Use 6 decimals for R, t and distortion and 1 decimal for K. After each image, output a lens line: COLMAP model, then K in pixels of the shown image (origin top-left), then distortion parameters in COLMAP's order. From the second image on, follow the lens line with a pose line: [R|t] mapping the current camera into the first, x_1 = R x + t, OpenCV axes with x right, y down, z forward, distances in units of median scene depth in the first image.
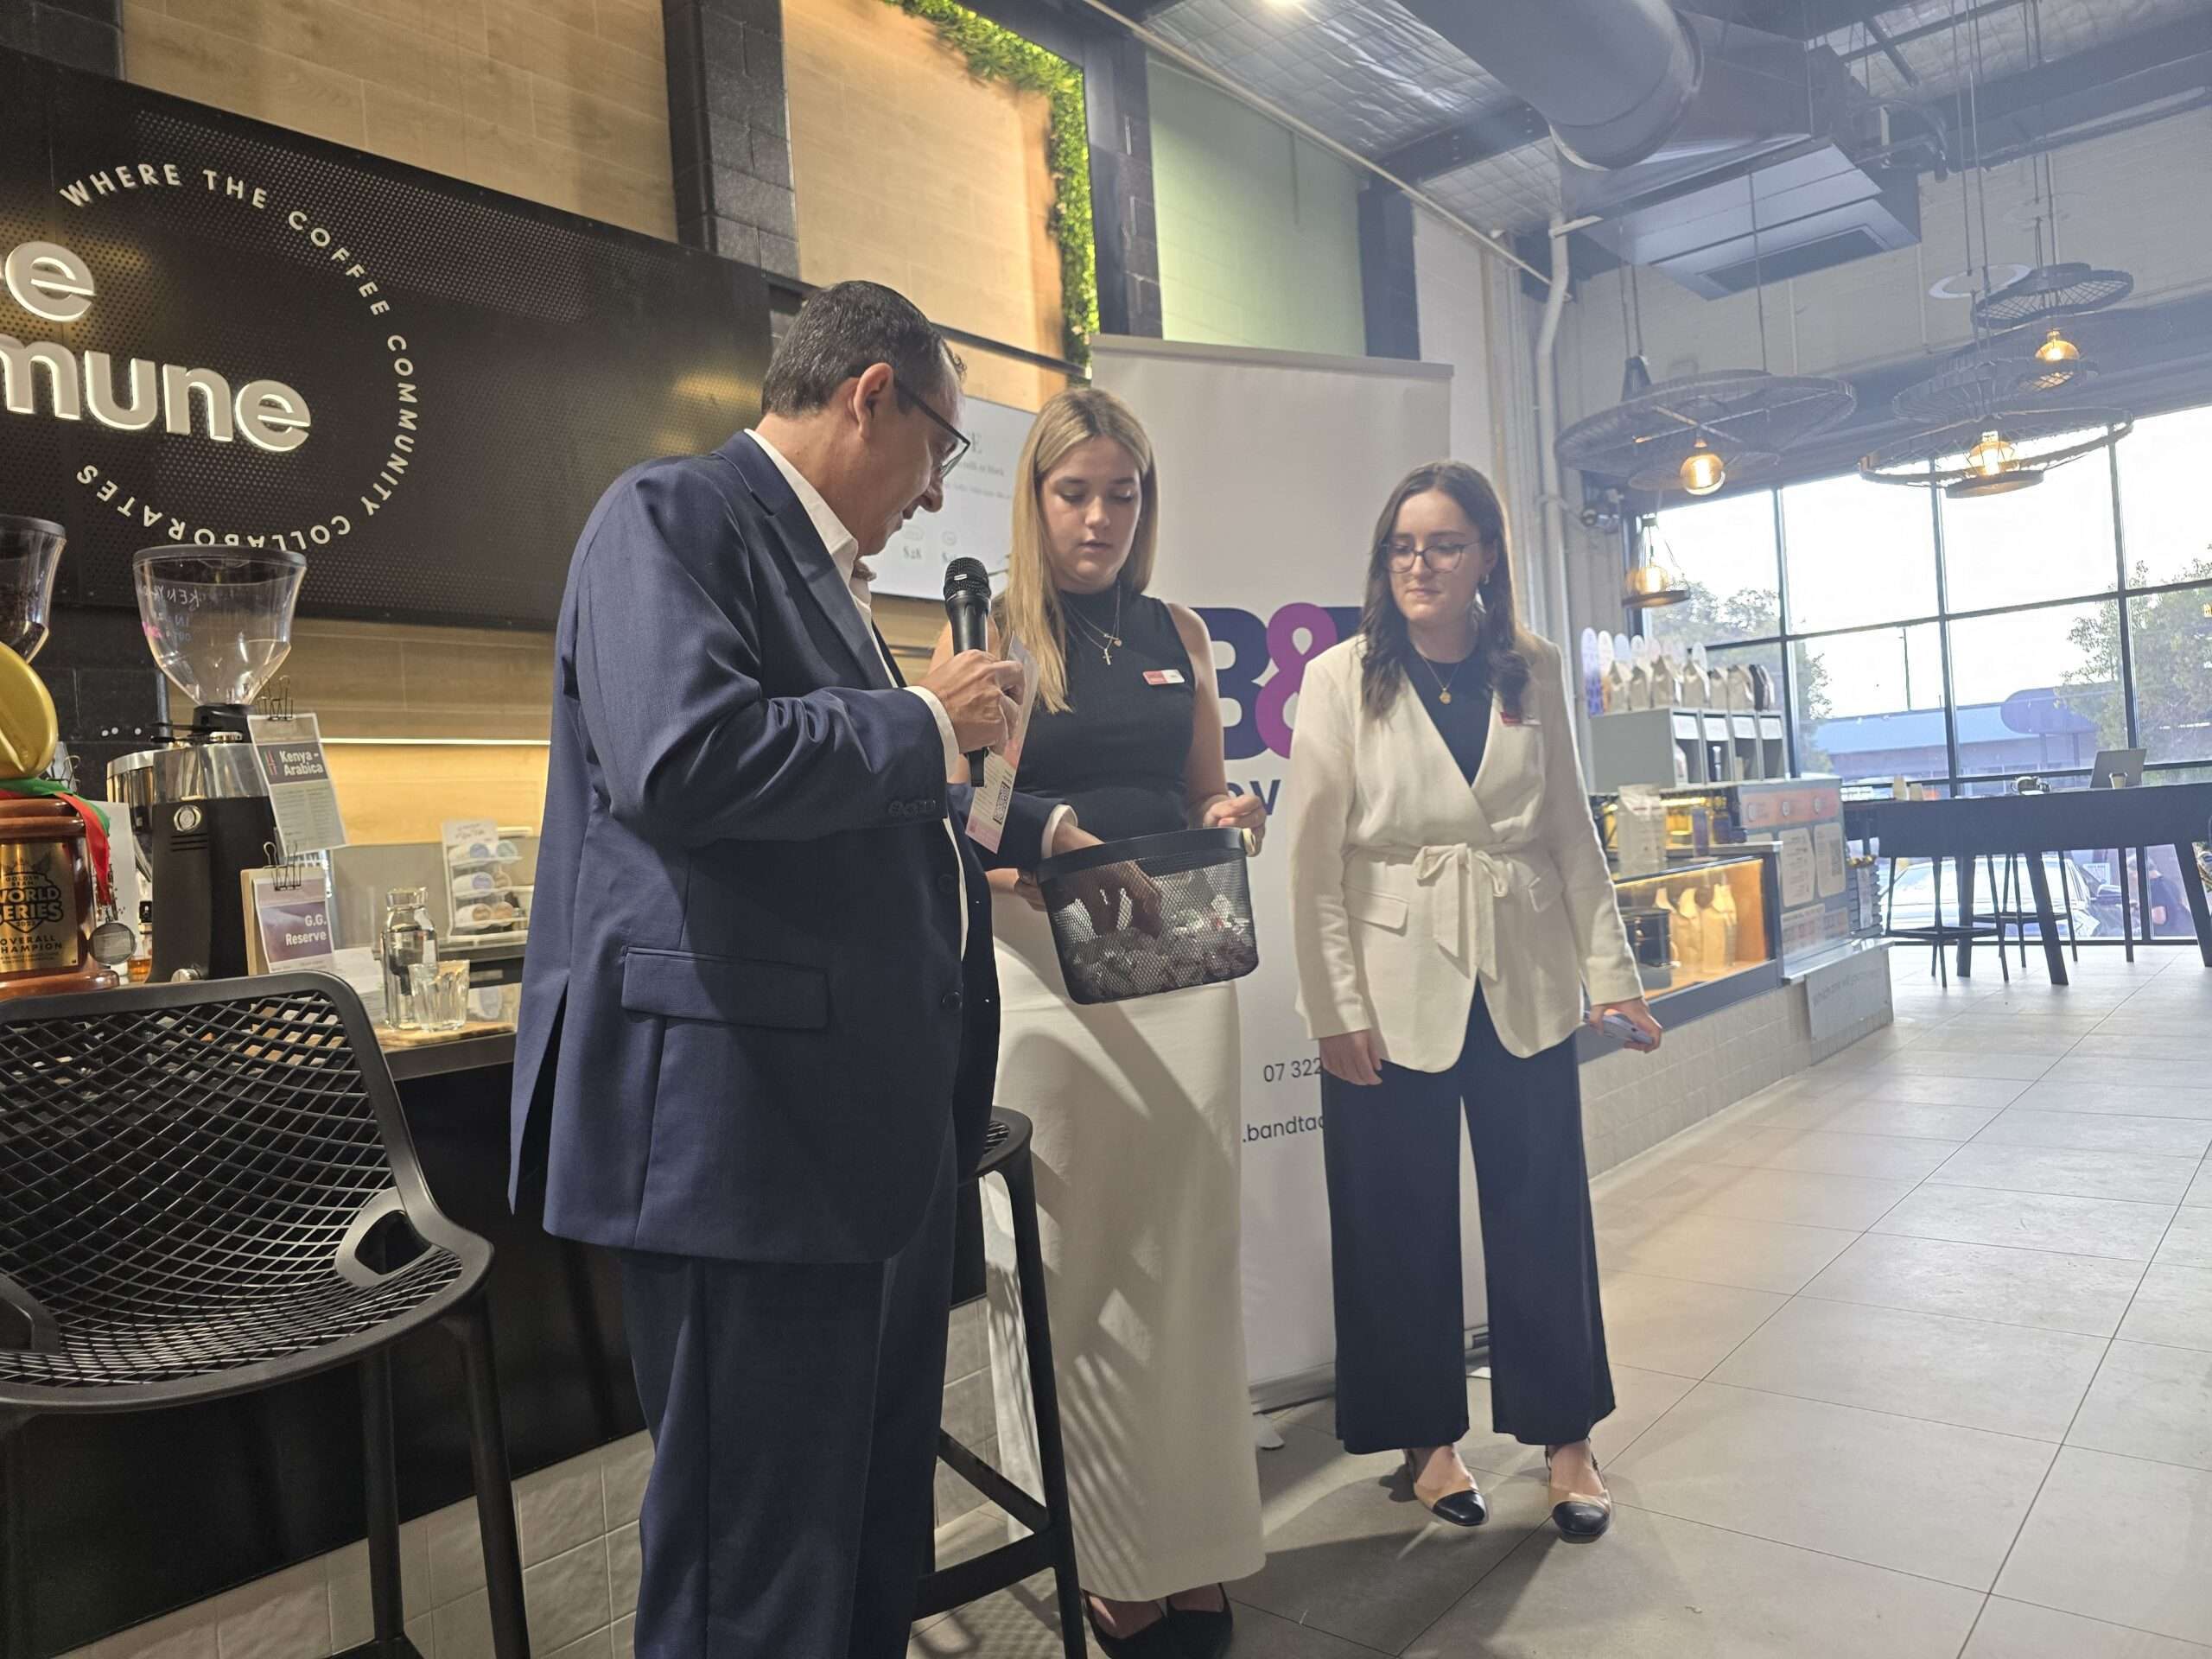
lens RADIAL K [[1501.1, 0, 1106.0], [0, 1501.1, 829.5], [0, 0, 1]] dist [0.030947, -0.037866]
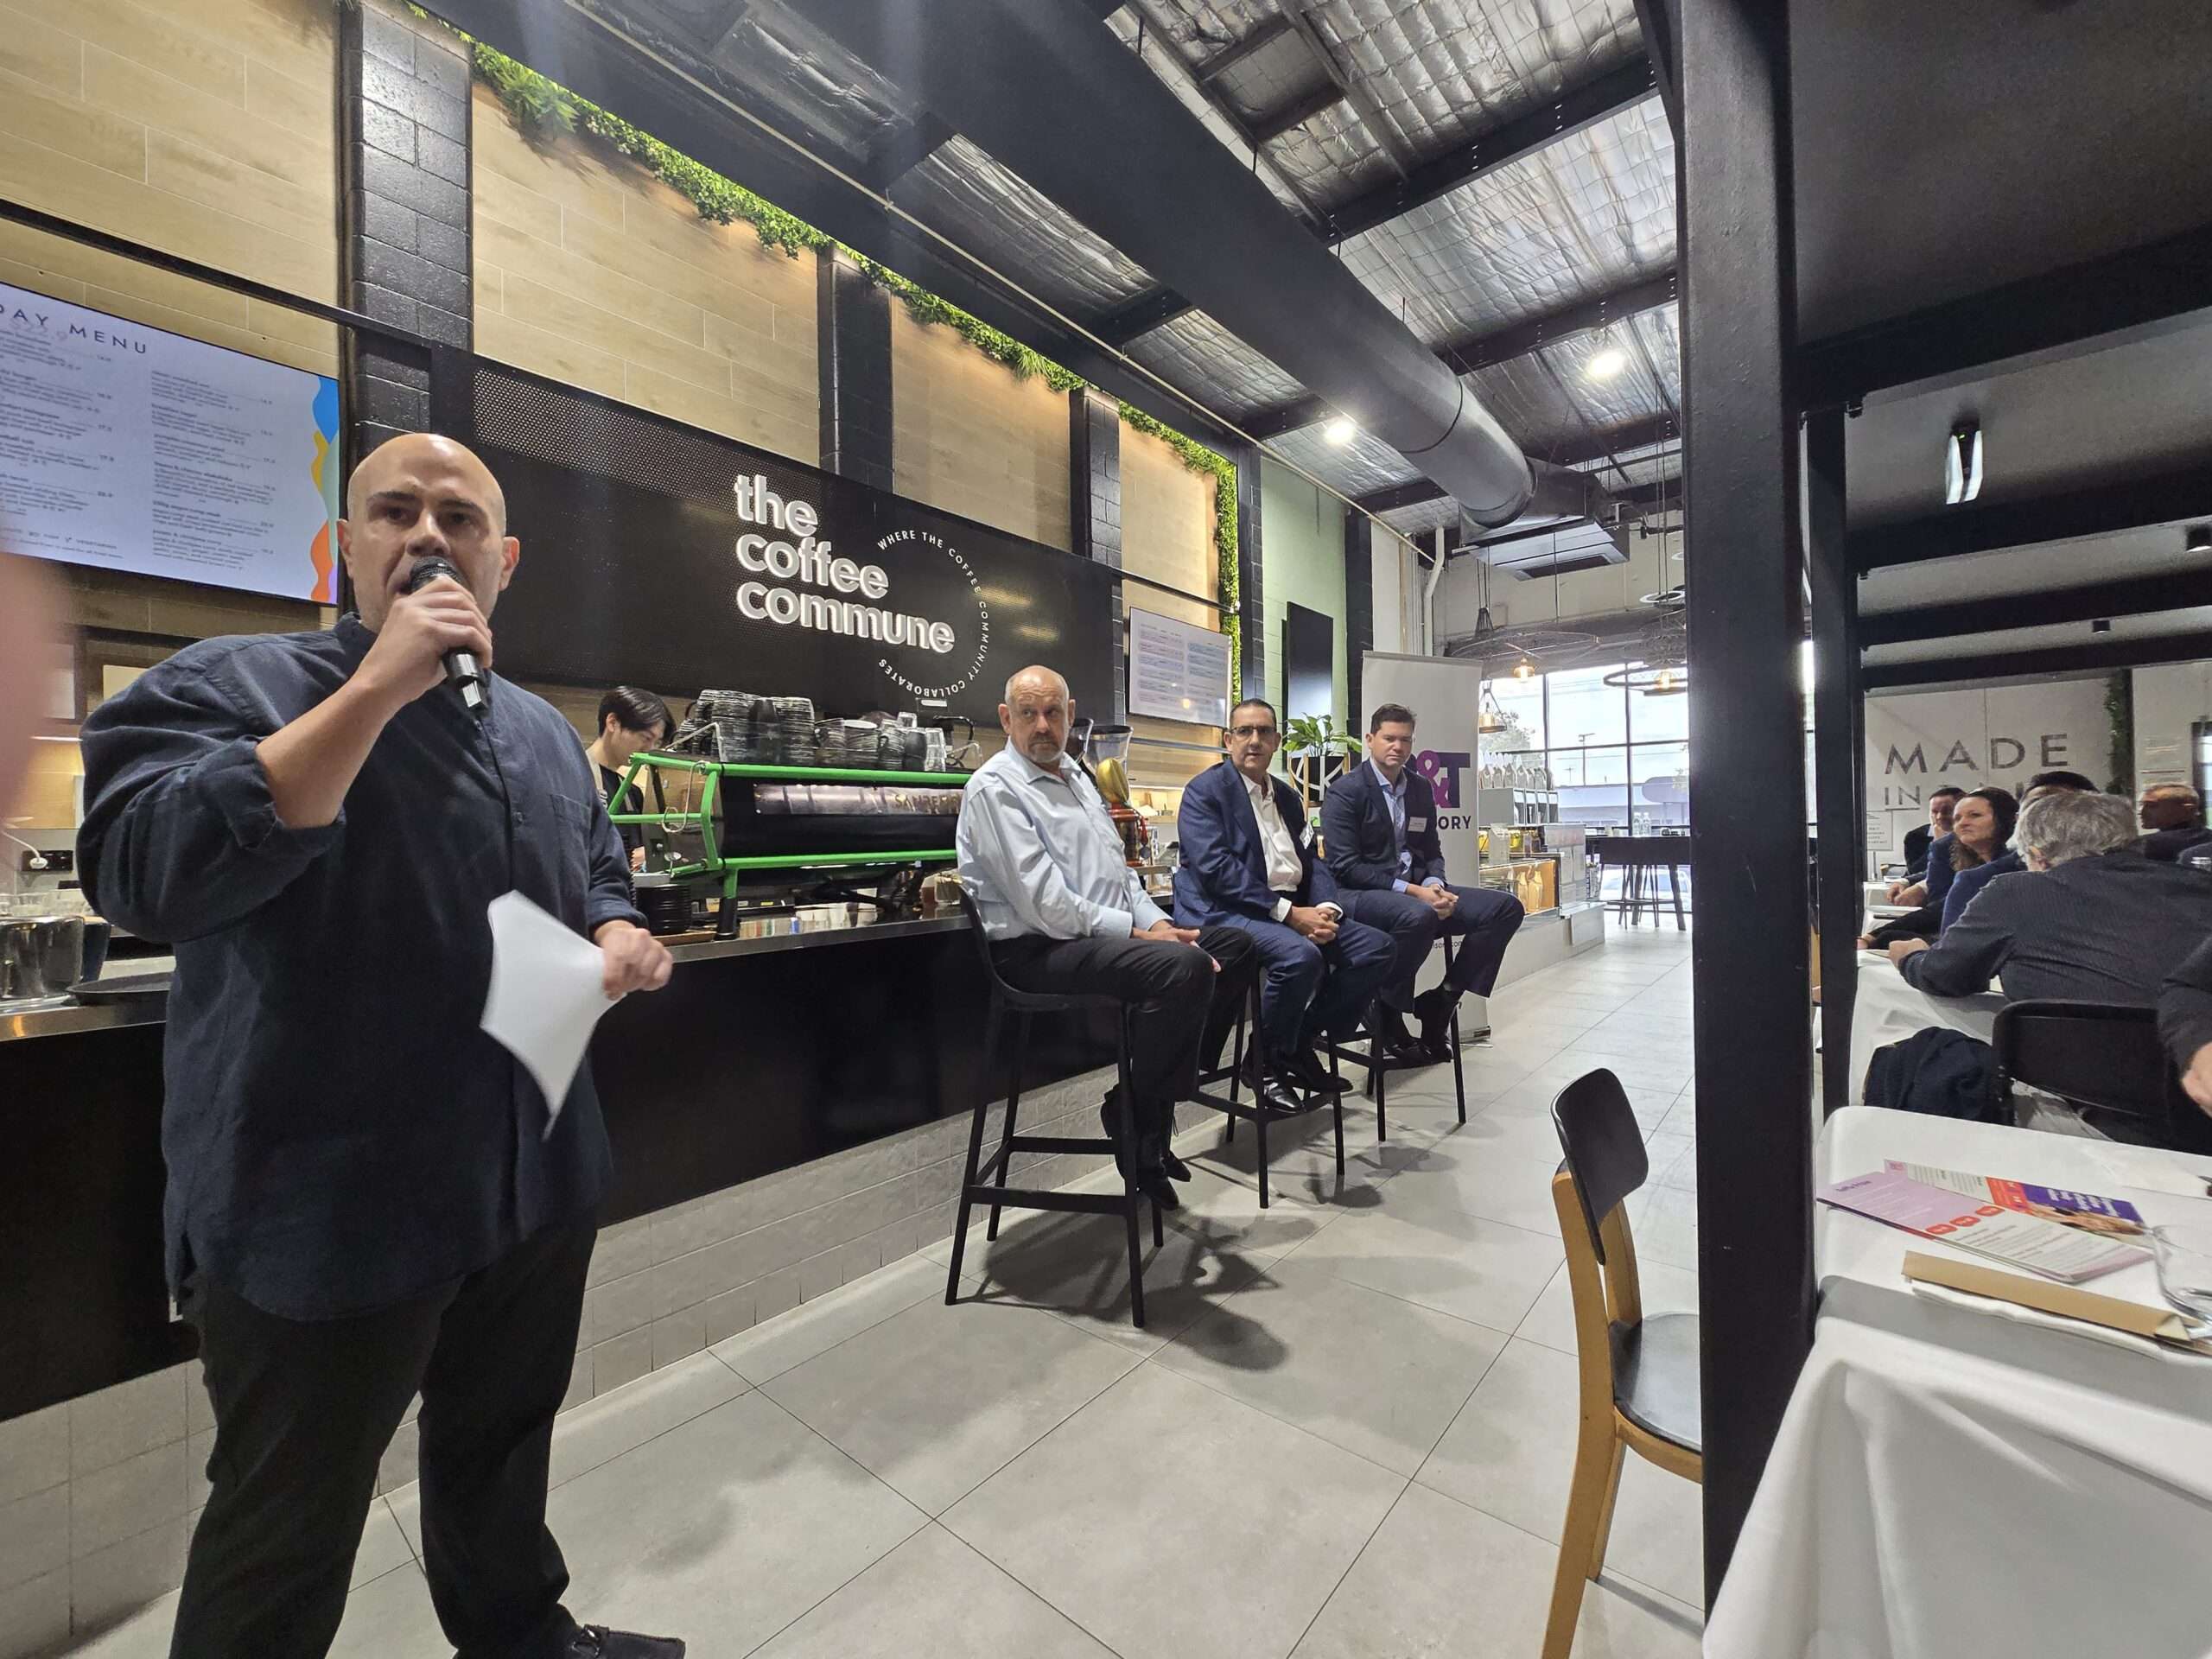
lens RADIAL K [[901.8, 0, 1121.1], [0, 901.8, 823.3], [0, 0, 1]] dist [-0.001384, -0.000071]
pose [[0.998798, 0.046220, 0.016317, -0.225797], [-0.046041, 0.998877, -0.011205, 0.010716], [-0.016817, 0.010440, 0.999804, -0.302439]]
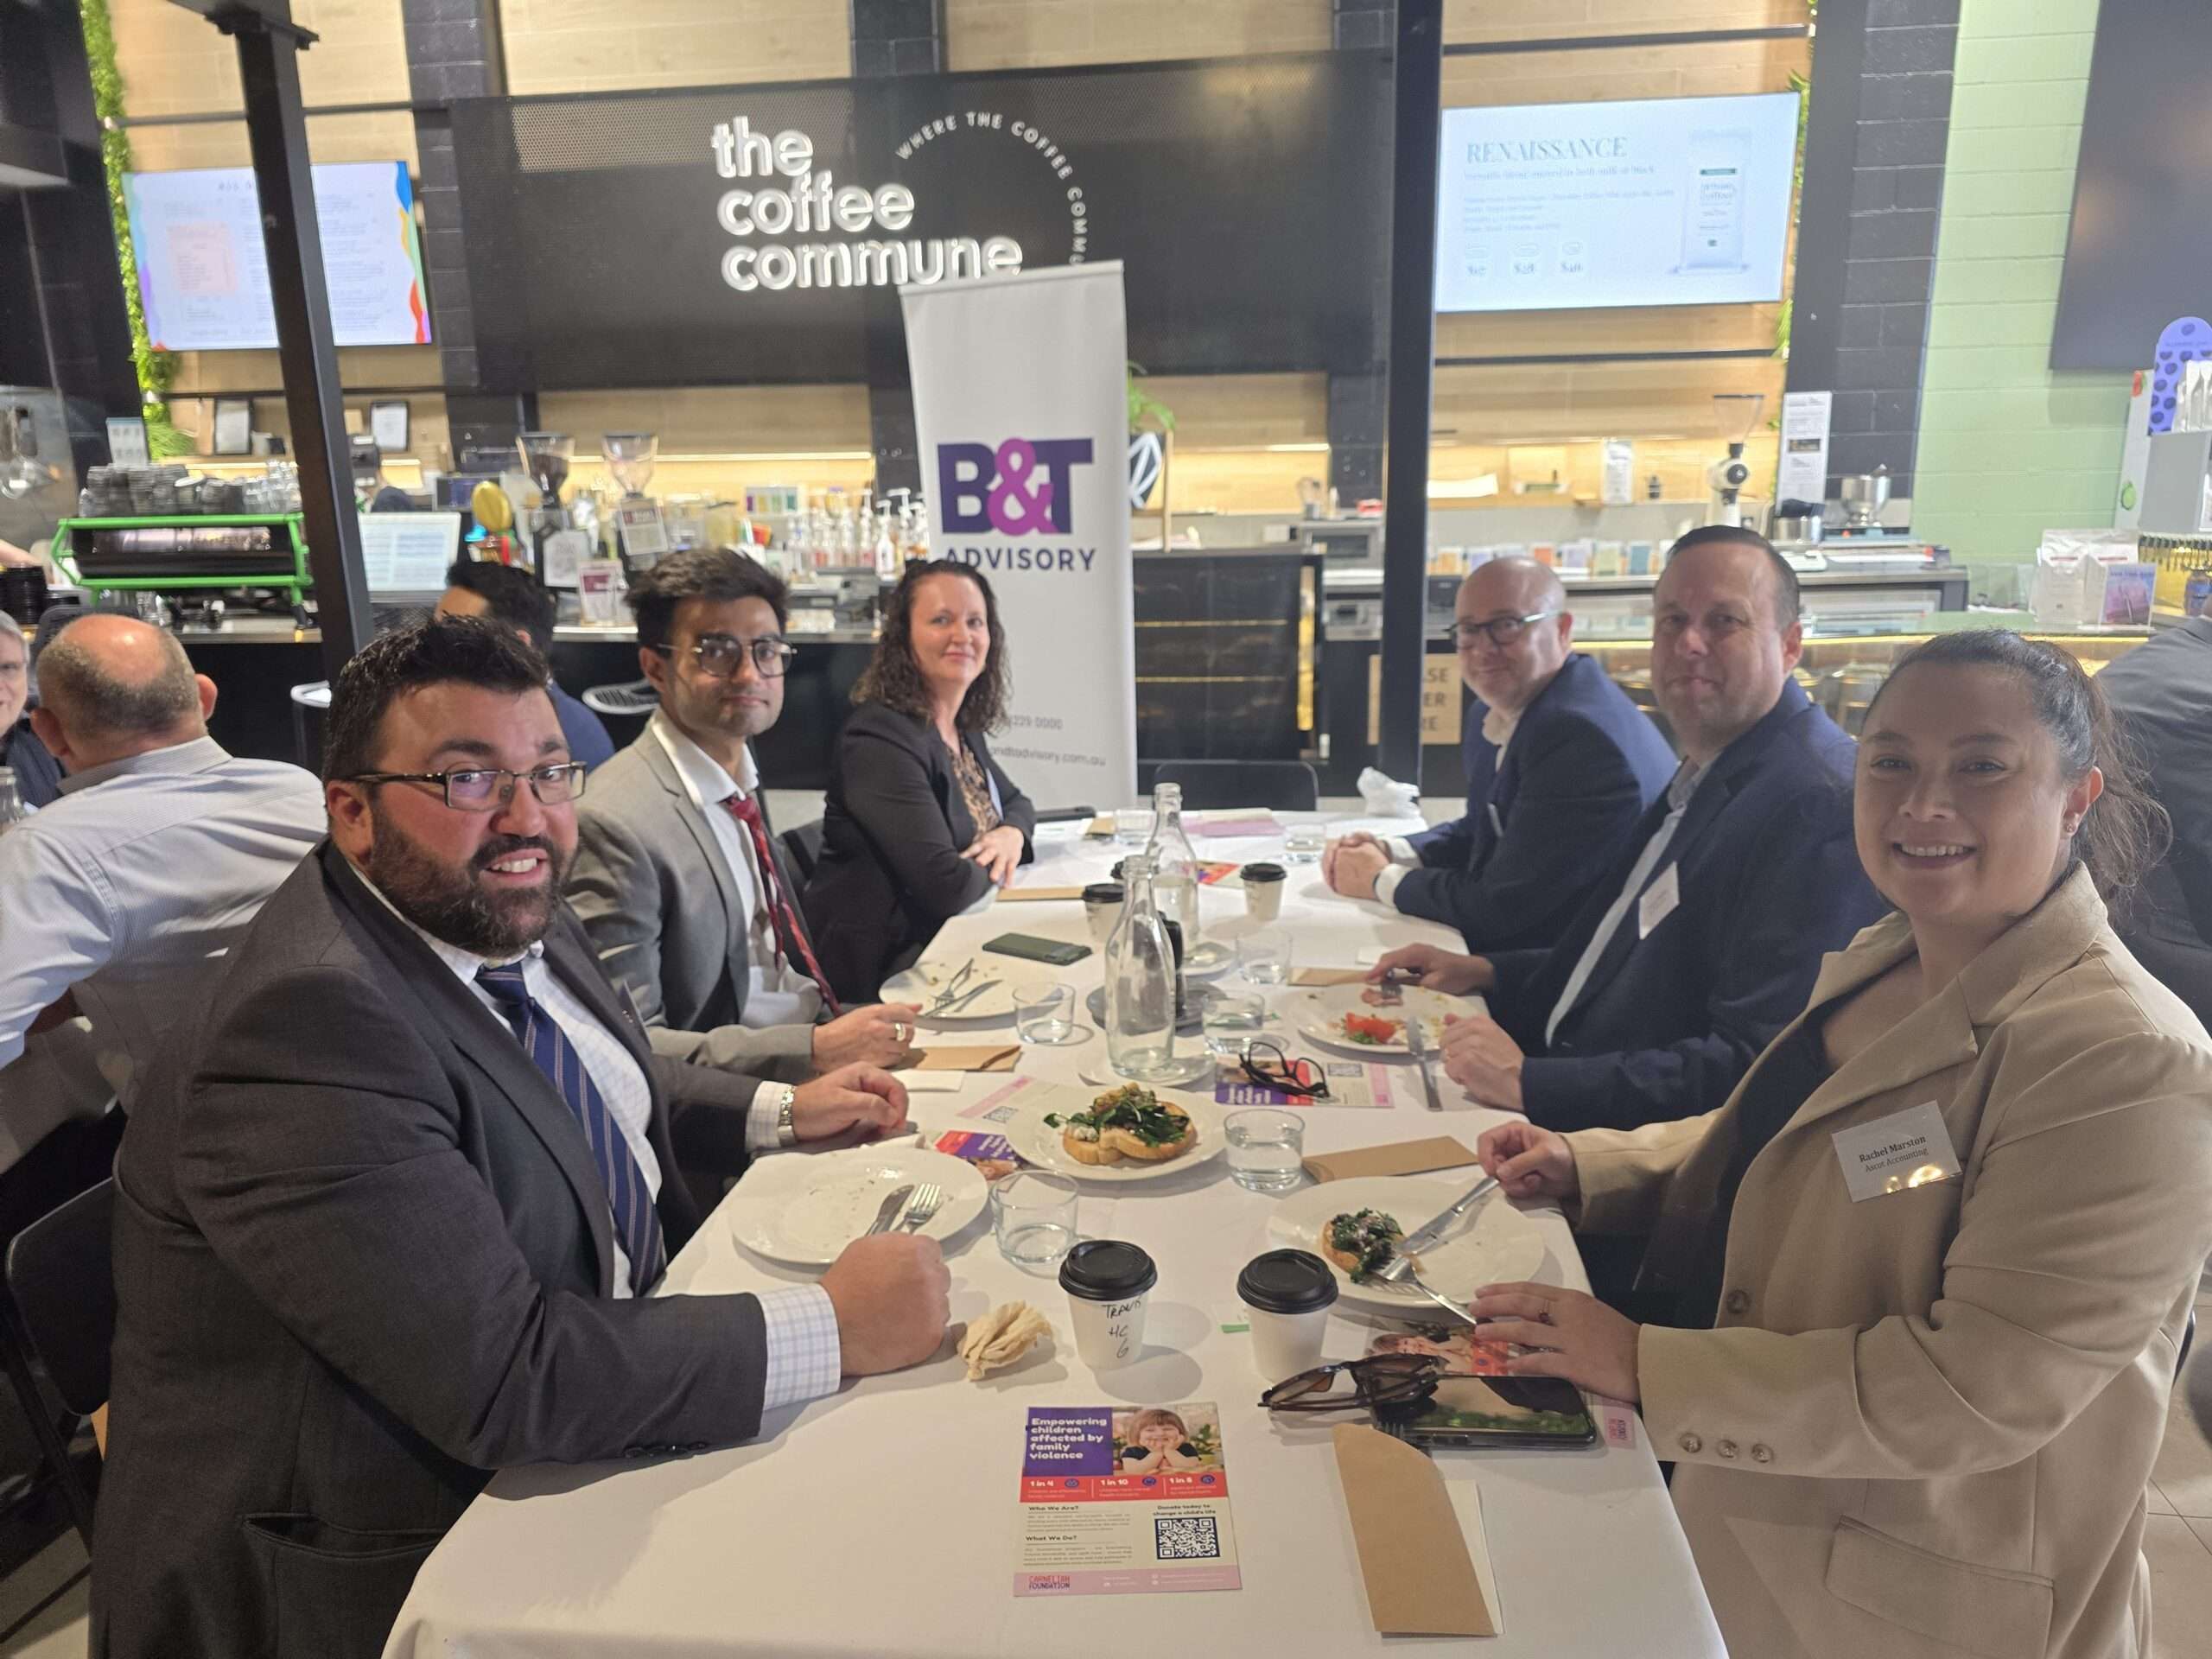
lens RADIAL K [[1487.8, 0, 1126.8], [0, 1487.8, 852.8], [0, 0, 1]] dist [0.013817, -0.009386]
pose [[0.542562, 0.262025, -0.798104, 0.846982], [-0.019548, 0.953787, 0.299848, -0.110341], [0.839789, -0.147085, 0.522610, 0.099294]]
